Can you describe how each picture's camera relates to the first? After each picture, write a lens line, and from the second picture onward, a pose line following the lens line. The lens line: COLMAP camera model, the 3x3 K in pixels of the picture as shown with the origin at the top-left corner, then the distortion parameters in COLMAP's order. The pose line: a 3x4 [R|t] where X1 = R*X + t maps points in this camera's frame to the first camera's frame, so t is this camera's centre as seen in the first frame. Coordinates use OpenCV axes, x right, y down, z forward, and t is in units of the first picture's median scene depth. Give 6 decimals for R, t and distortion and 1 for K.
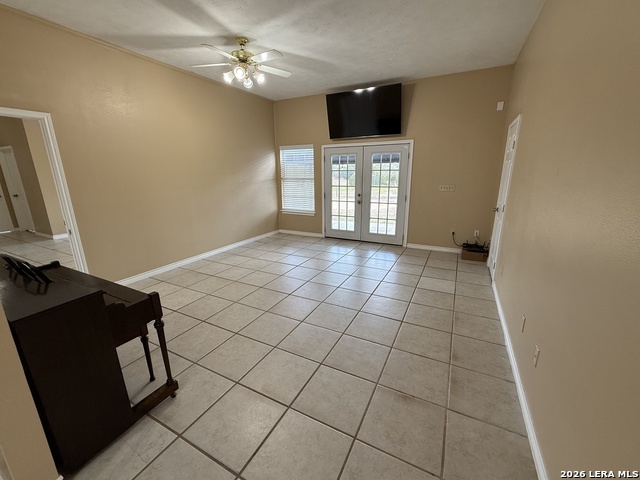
lens RADIAL K [[267.3, 0, 320.2], [0, 267.3, 241.1], [0, 0, 1]] dist [0.000806, 0.000298]
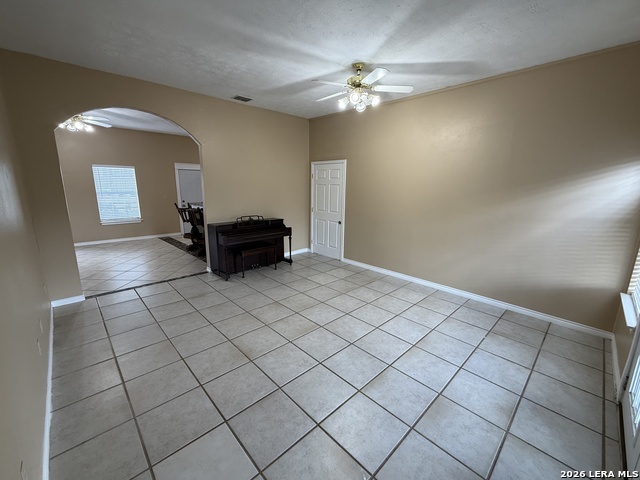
lens RADIAL K [[267.3, 0, 320.2], [0, 267.3, 241.1], [0, 0, 1]] dist [0.000806, 0.000298]
pose [[-0.321620, 0.205337, -0.924336, 0.539271], [-0.254040, 0.921700, 0.293144, -0.272136], [0.912154, 0.329099, -0.244273, 0.888262]]
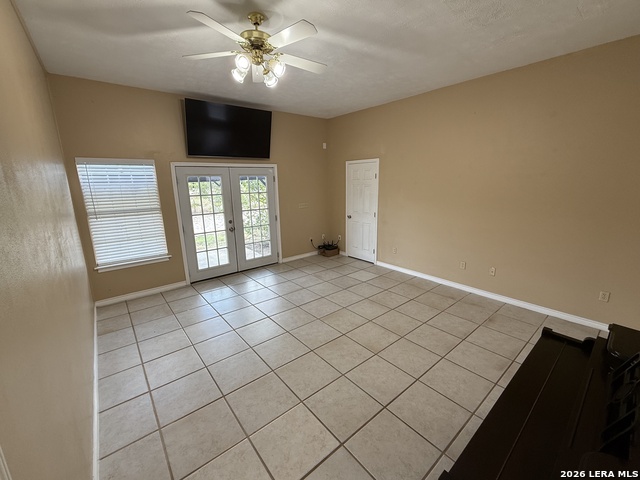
lens RADIAL K [[267.3, 0, 320.2], [0, 267.3, 241.1], [0, 0, 1]] dist [0.000806, 0.000298]
pose [[0.393293, -0.203673, 0.896570, -0.639785], [0.247142, 0.962683, 0.110279, -0.160927], [-0.885574, 0.178208, 0.428953, 0.448040]]
